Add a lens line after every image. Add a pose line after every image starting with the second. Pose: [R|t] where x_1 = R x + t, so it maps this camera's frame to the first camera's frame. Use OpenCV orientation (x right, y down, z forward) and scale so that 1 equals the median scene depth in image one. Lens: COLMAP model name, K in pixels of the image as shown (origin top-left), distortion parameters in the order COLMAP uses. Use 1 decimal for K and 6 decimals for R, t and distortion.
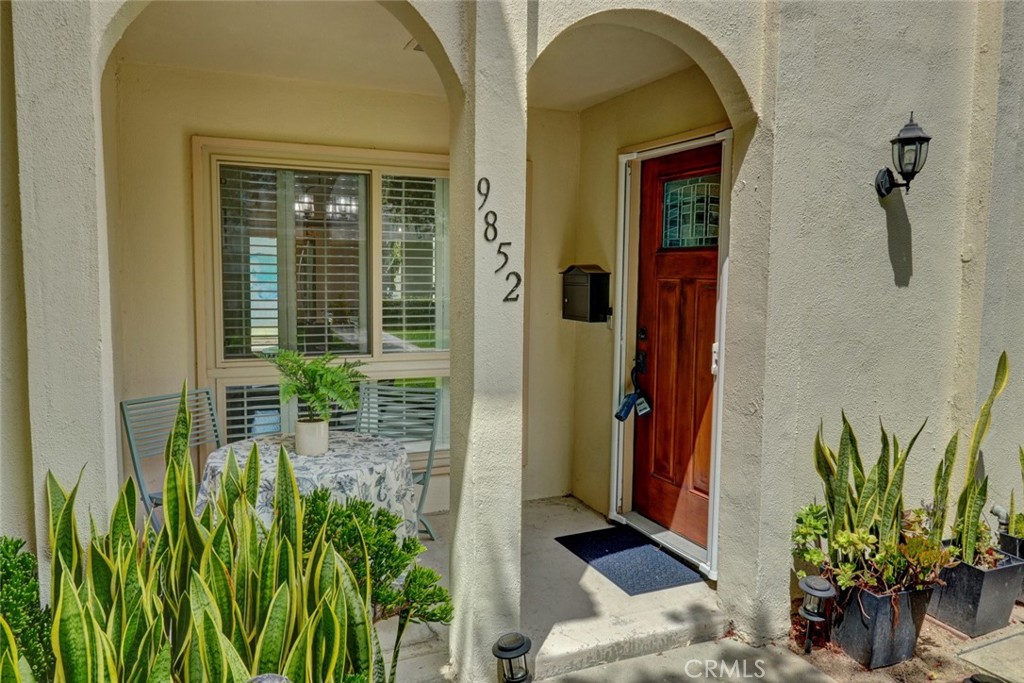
lens RADIAL K [[748.6, 0, 512.0], [0, 748.6, 341.5], [0, 0, 1]] dist [-0.005231, -0.002494]
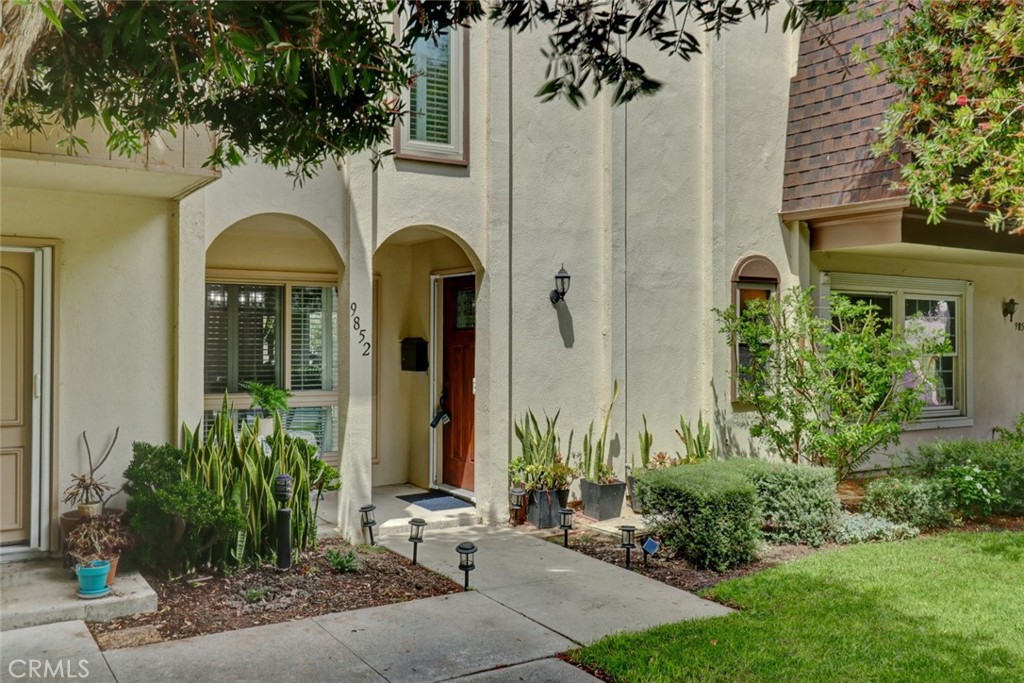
lens RADIAL K [[946.8, 0, 512.0], [0, 946.8, 341.5], [0, 0, 1]] dist [-0.001497, -0.000924]
pose [[0.990890, -0.006630, 0.134510, 0.039740], [0.018404, 0.996084, -0.086479, 0.123885], [-0.133410, 0.088166, 0.987131, -1.462097]]
